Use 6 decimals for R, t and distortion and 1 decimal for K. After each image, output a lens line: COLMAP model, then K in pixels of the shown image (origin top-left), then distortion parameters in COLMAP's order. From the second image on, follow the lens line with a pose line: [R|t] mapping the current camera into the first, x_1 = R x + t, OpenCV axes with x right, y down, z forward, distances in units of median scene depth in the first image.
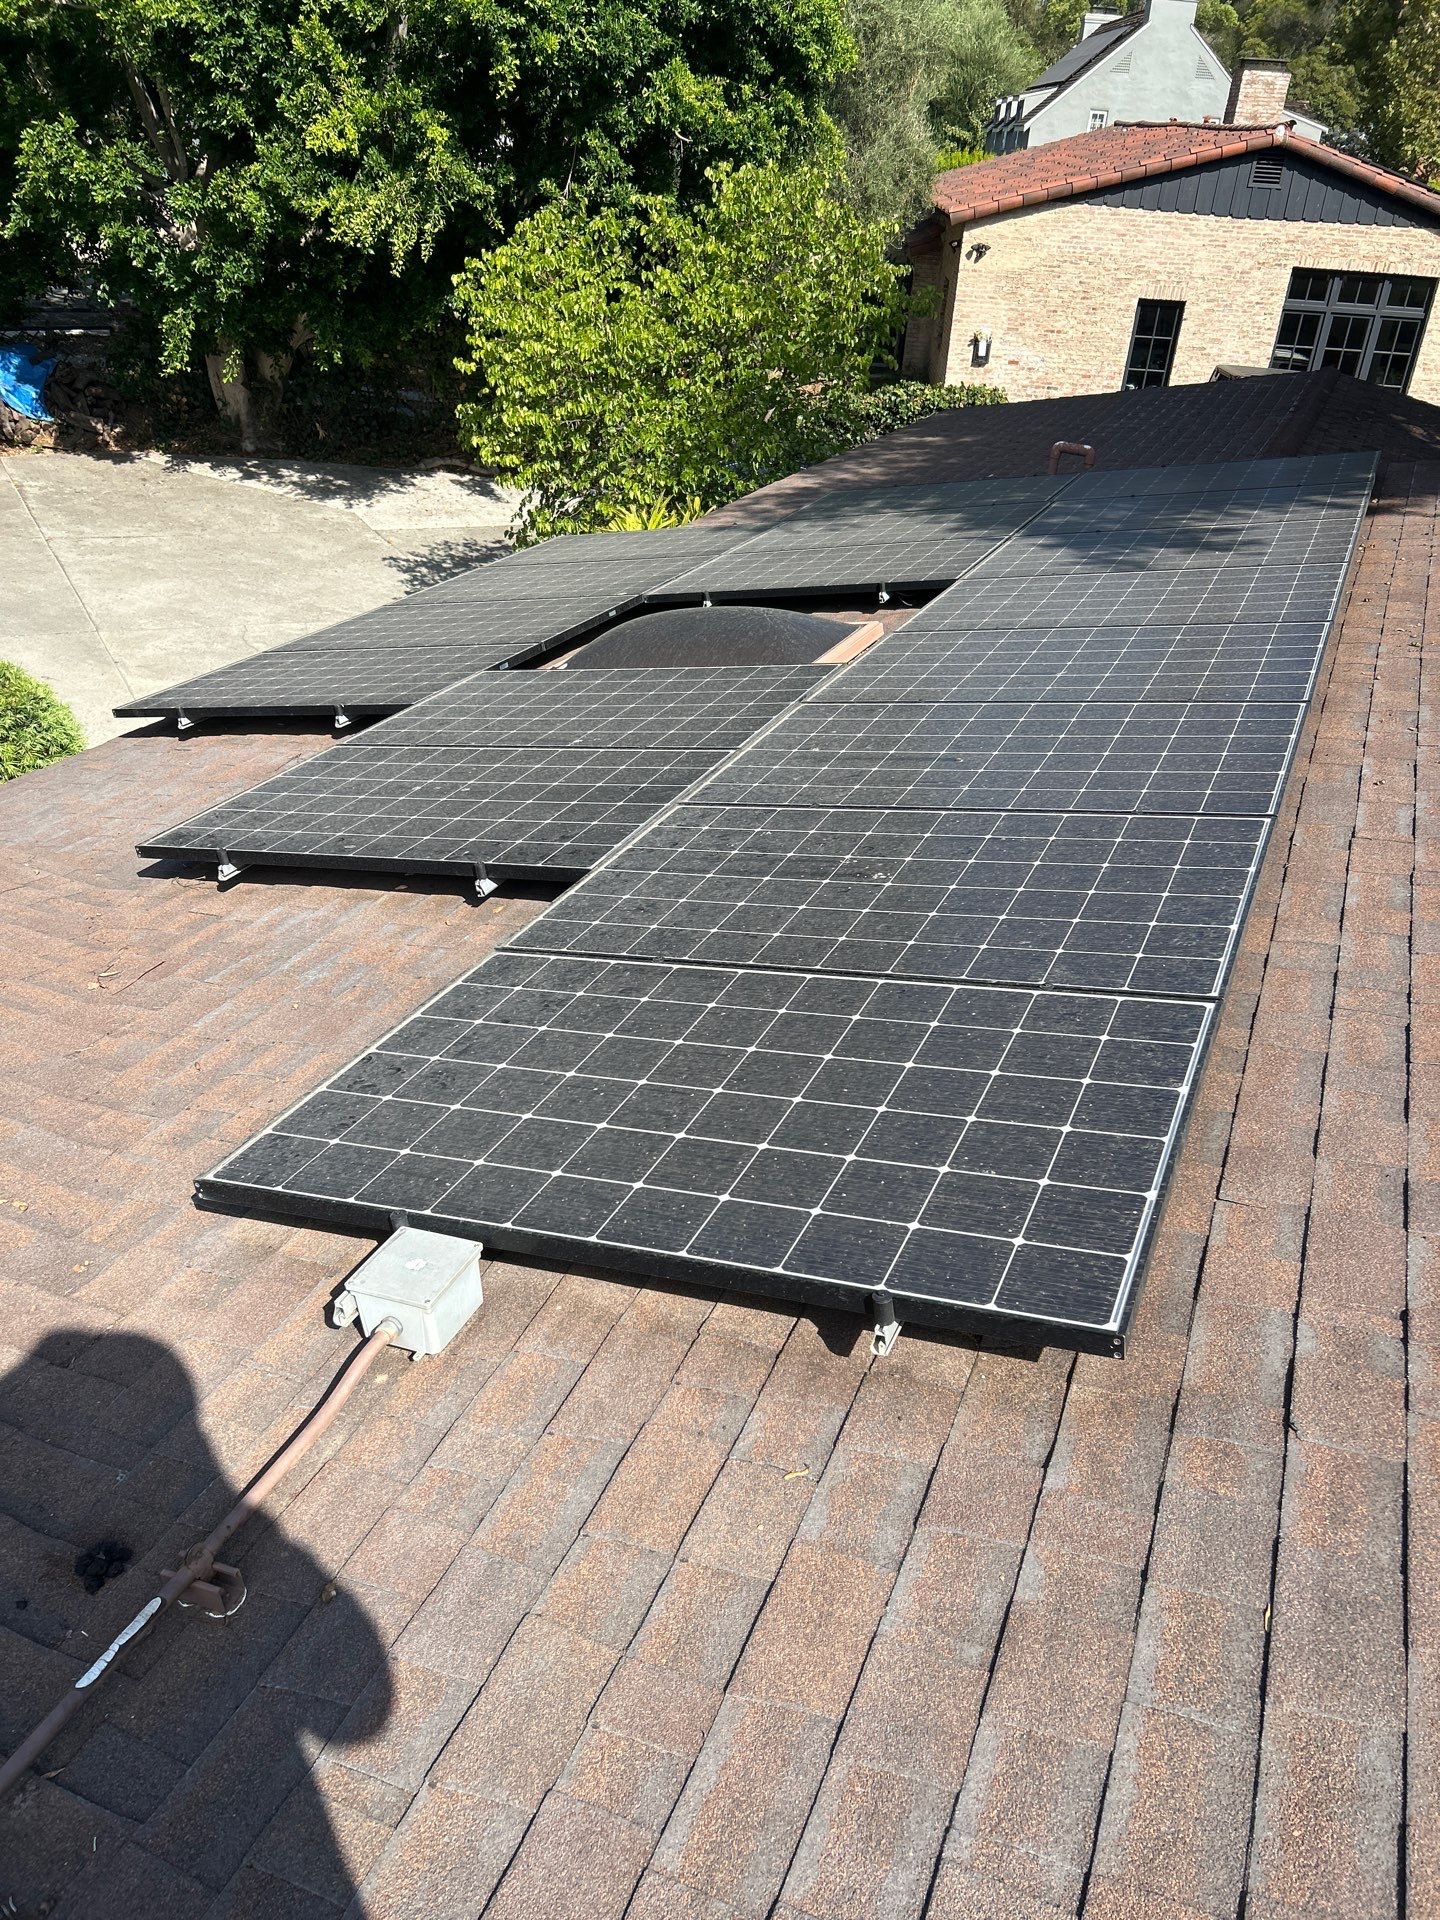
lens RADIAL K [[1426.0, 0, 718.1], [0, 1426.0, 960.6], [0, 0, 1]] dist [0.004263, -0.001161]
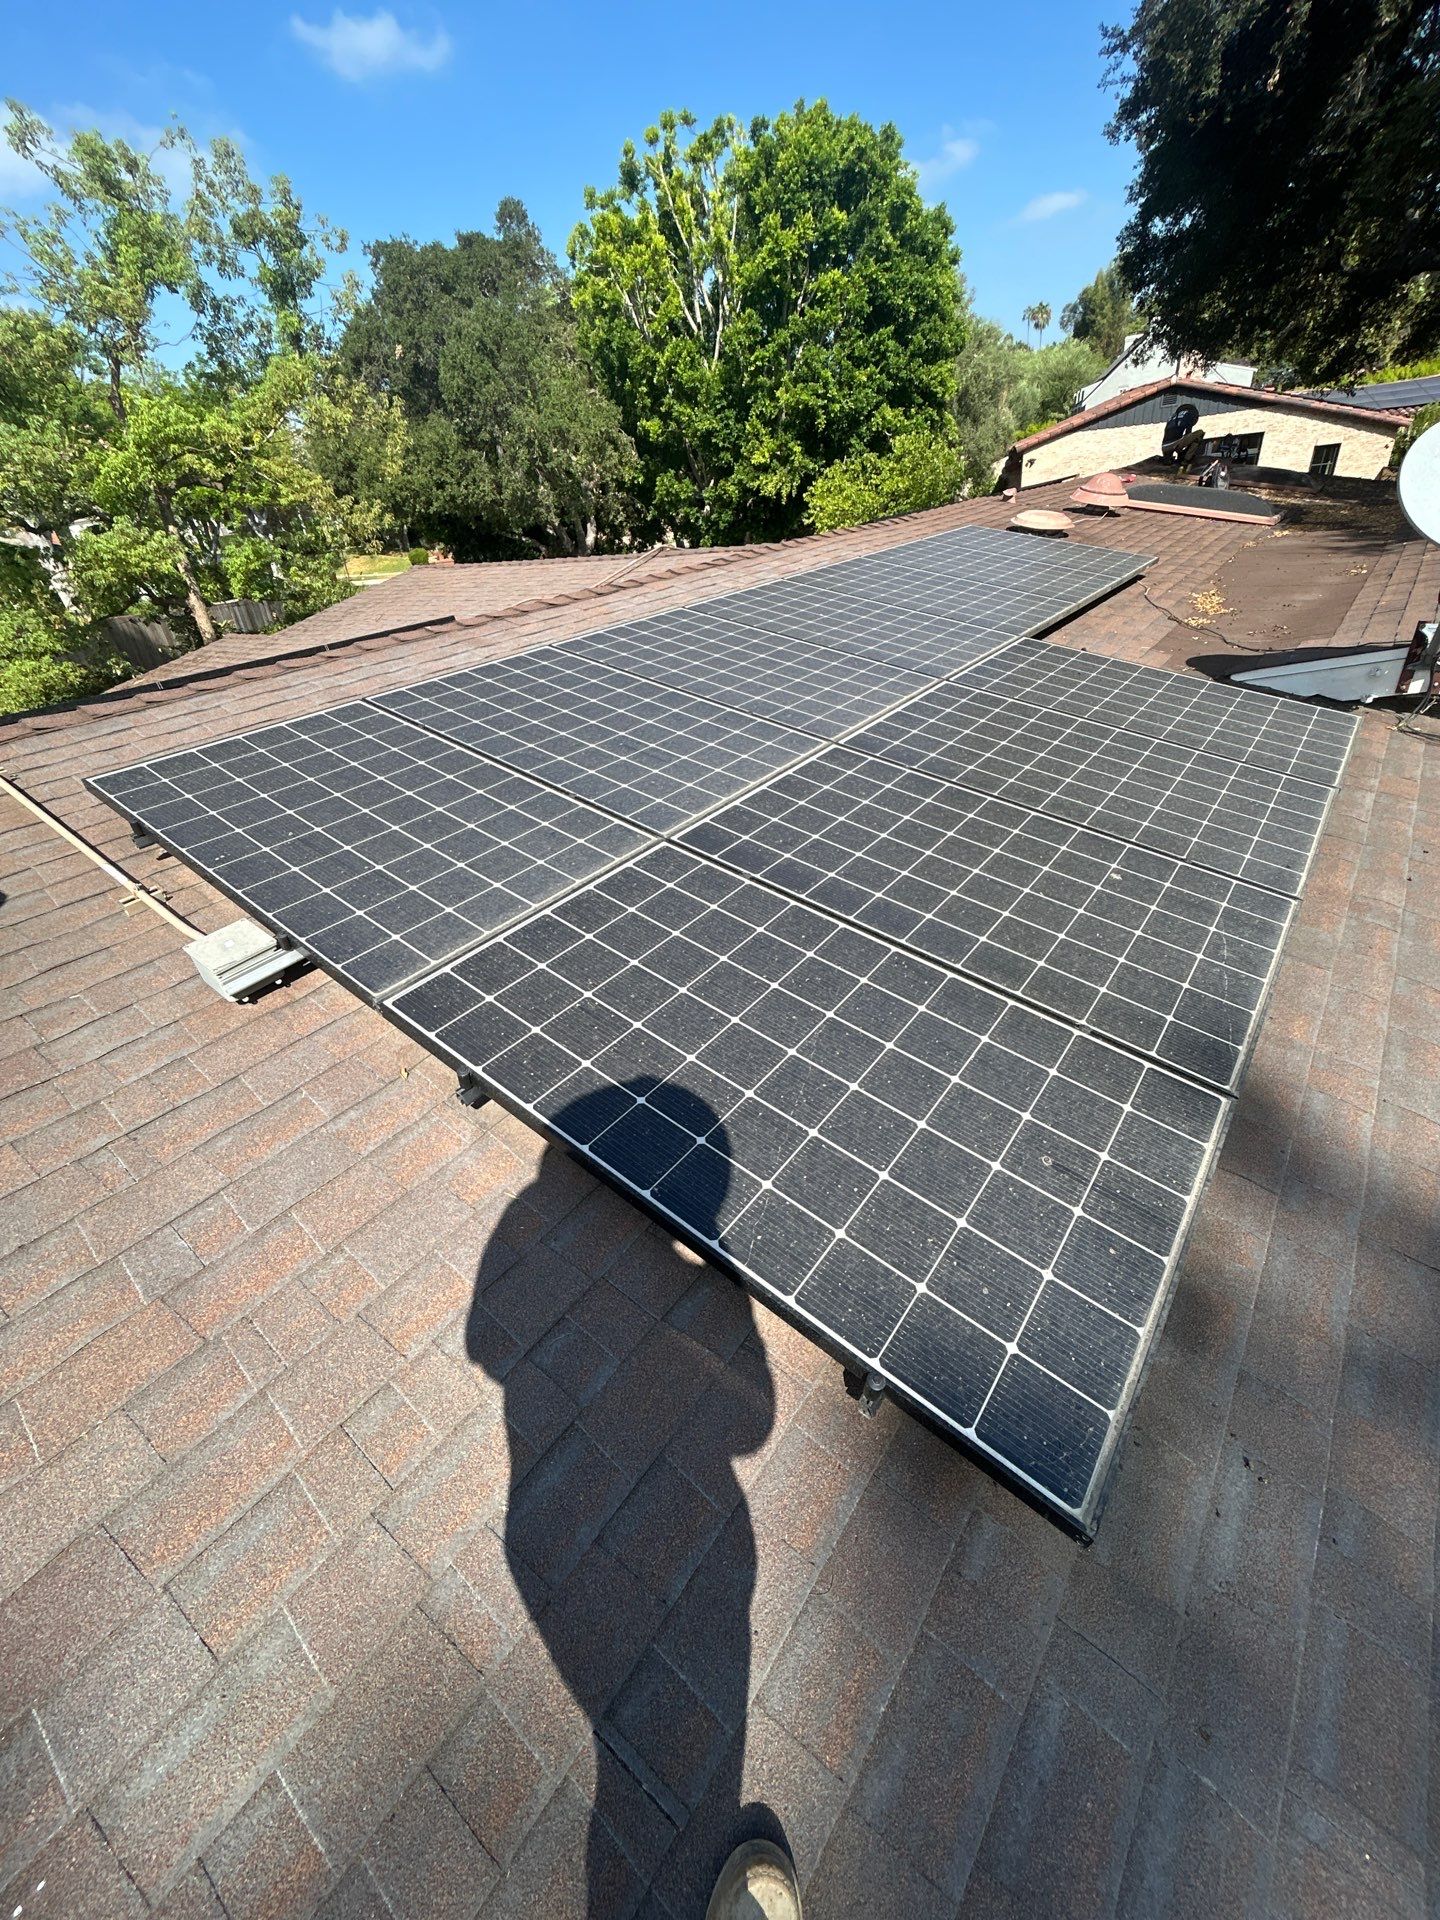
lens RADIAL K [[782.9, 0, 721.9], [0, 782.9, 957.2], [0, 0, 1]] dist [-0.000316, -0.000039]
pose [[0.956155, -0.012775, -0.292581, 0.097309], [0.020963, 0.999471, 0.024865, 0.367198], [0.292109, -0.029908, 0.955917, -0.530018]]
